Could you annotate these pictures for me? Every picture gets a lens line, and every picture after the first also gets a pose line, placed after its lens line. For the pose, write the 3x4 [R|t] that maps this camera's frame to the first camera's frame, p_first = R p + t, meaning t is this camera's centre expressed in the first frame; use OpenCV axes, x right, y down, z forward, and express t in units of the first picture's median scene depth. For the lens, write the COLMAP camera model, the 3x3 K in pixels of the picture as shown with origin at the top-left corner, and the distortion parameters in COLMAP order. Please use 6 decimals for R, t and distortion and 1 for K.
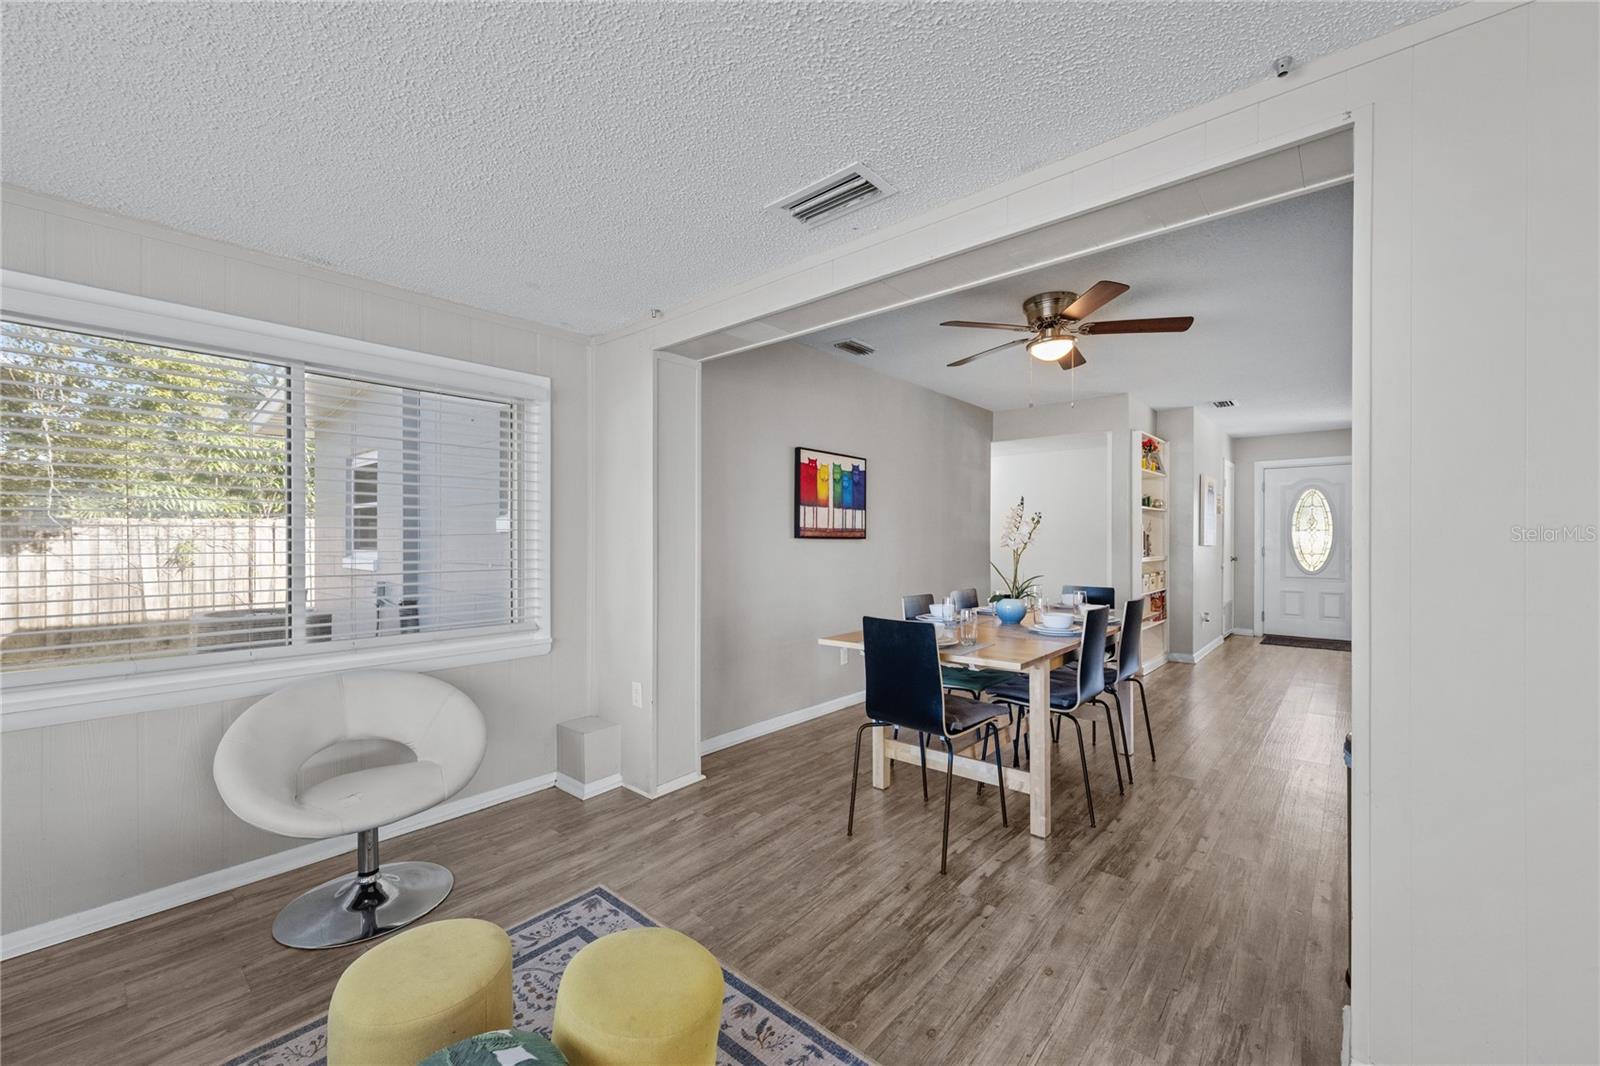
lens RADIAL K [[640.7, 0, 797.2], [0, 640.7, 540.1], [0, 0, 1]] dist [0.002197, 0.000182]
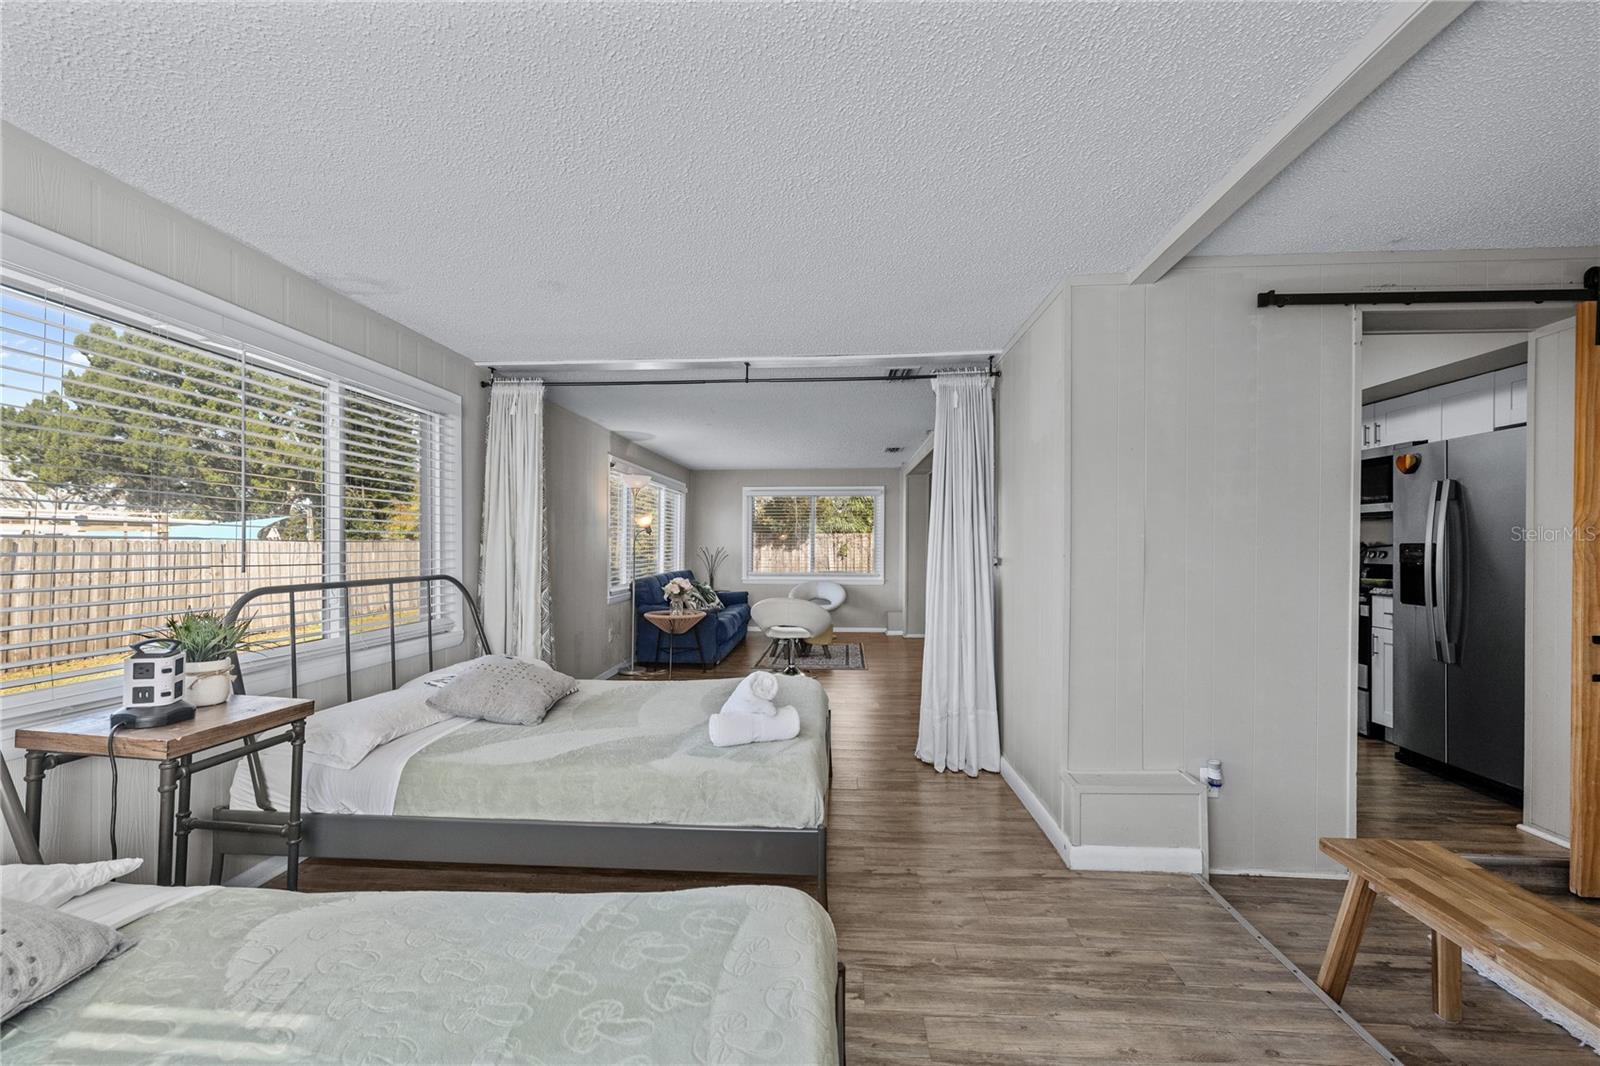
lens RADIAL K [[640.7, 0, 800.1], [0, 640.7, 541.5], [0, 0, 1]] dist [0.002197, 0.000182]
pose [[0.607942, -0.005661, -0.793962, 0.634547], [0.005226, 0.999981, -0.003128, -0.002038], [0.793965, -0.002248, 0.607960, -0.387202]]
